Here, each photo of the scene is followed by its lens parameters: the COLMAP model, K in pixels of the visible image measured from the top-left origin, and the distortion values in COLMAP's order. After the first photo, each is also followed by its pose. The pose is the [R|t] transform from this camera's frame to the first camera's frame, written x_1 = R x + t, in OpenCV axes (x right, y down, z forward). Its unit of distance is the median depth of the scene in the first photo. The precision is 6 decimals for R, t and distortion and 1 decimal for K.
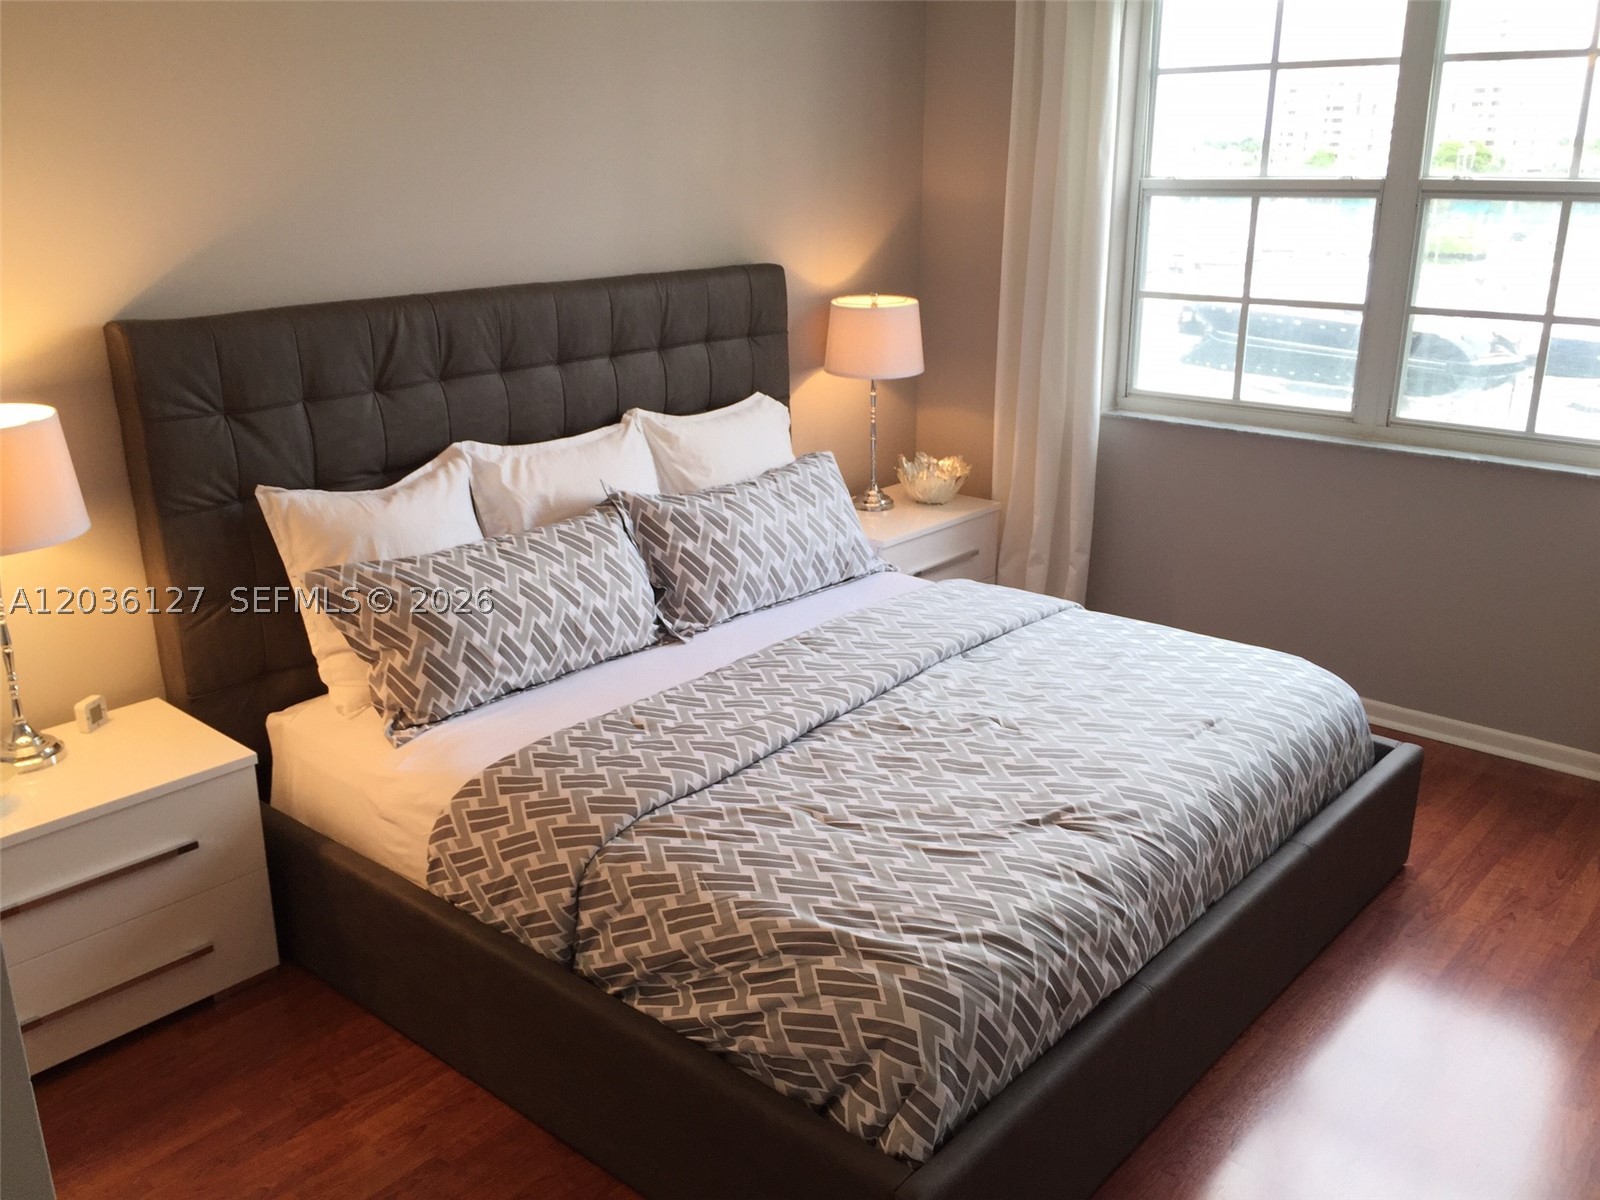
lens RADIAL K [[1372.0, 0, 802.3], [0, 1372.0, 598.7], [0, 0, 1]] dist [0.076552, -0.114117]
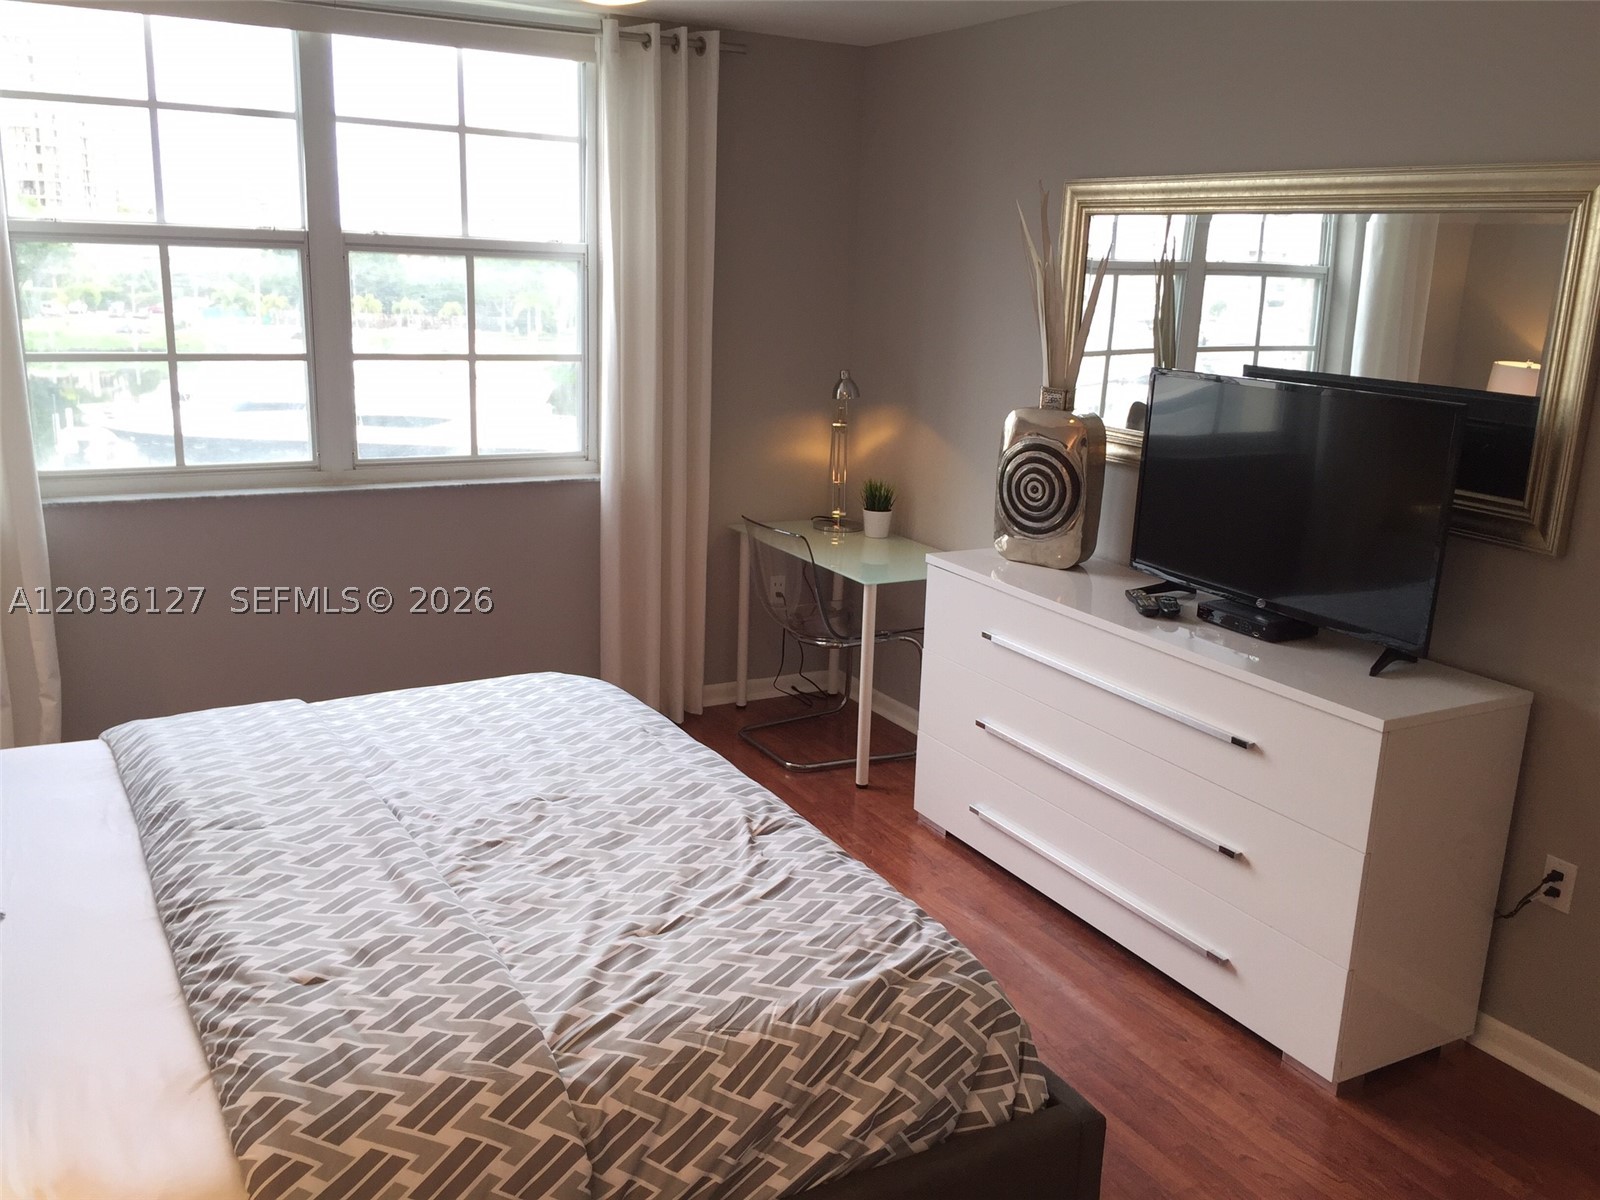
lens RADIAL K [[1372.0, 0, 802.3], [0, 1372.0, 598.7], [0, 0, 1]] dist [0.076552, -0.114117]
pose [[0.324169, -0.212478, 0.921828, -0.665440], [0.254206, 0.958174, 0.131462, -0.124344], [-0.911204, 0.191718, 0.364624, 0.511494]]
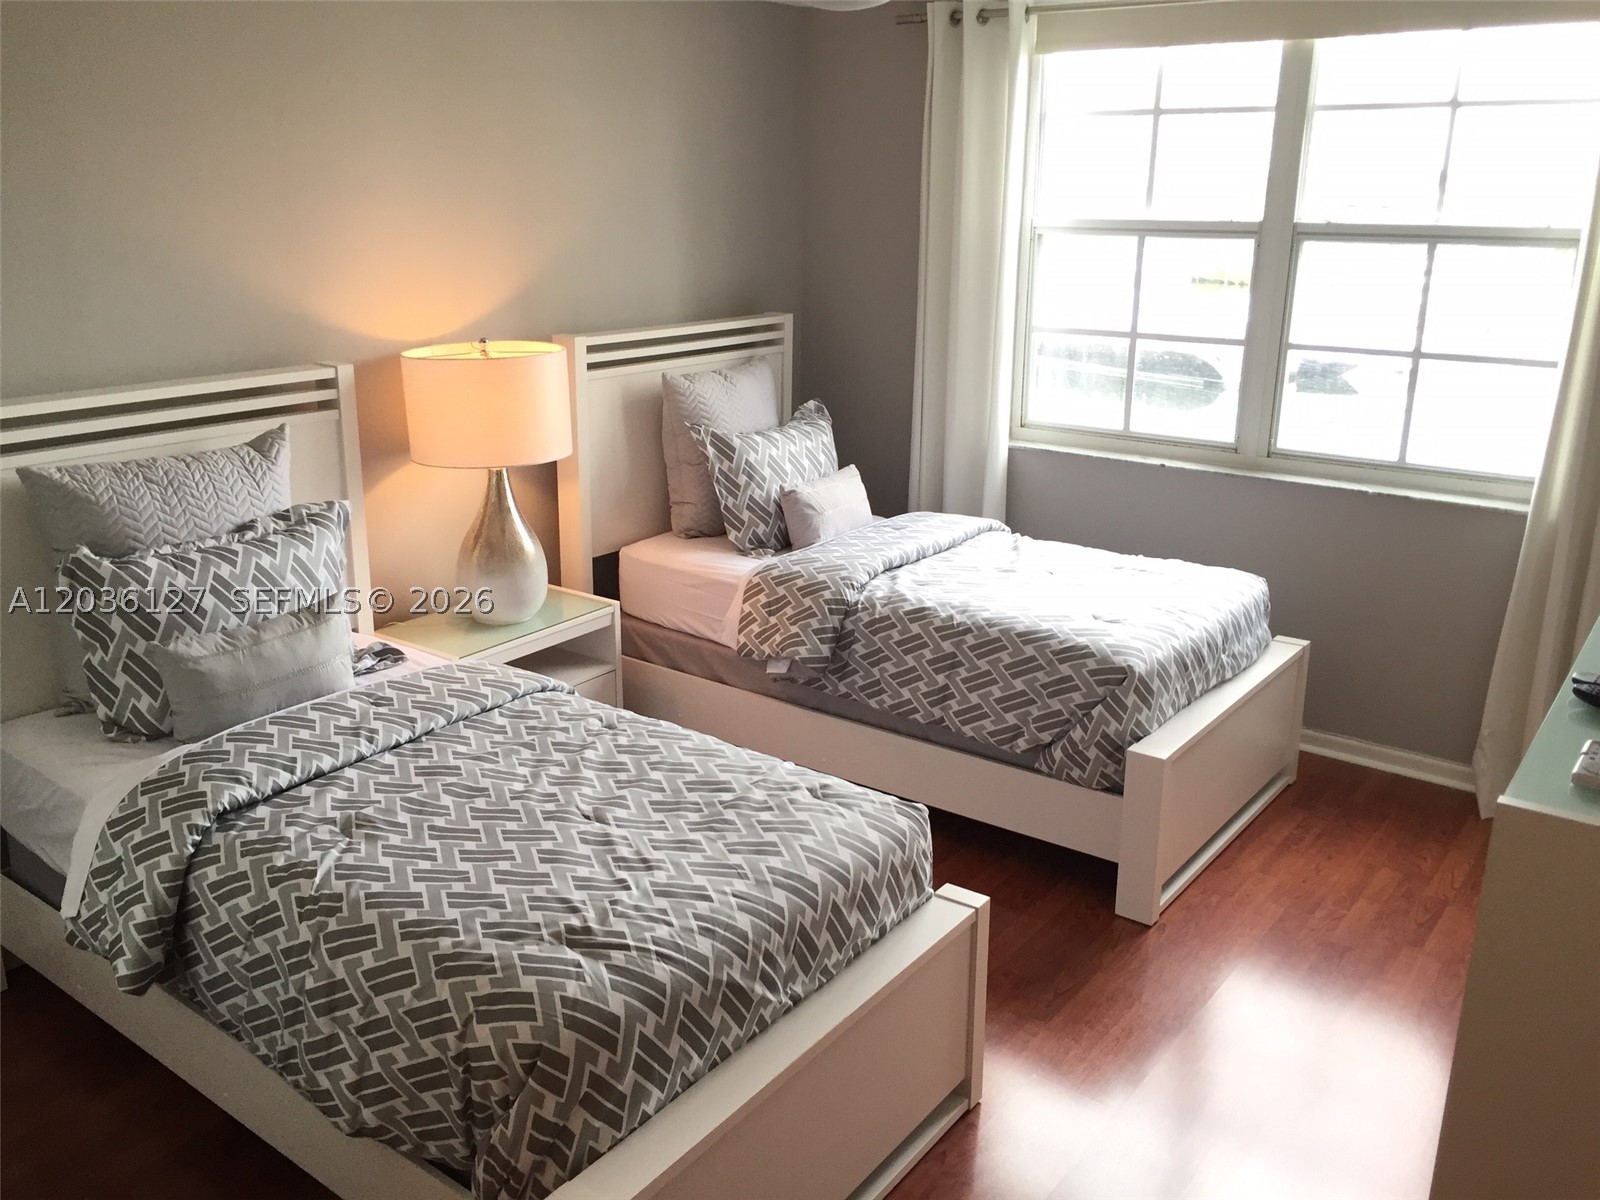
lens RADIAL K [[1372.0, 0, 802.3], [0, 1372.0, 598.7], [0, 0, 1]] dist [0.076552, -0.114117]
pose [[0.997440, -0.007426, 0.071118, -0.003764], [0.009039, 0.999709, -0.022377, 0.004410], [-0.070931, 0.022963, 0.997217, -0.015520]]
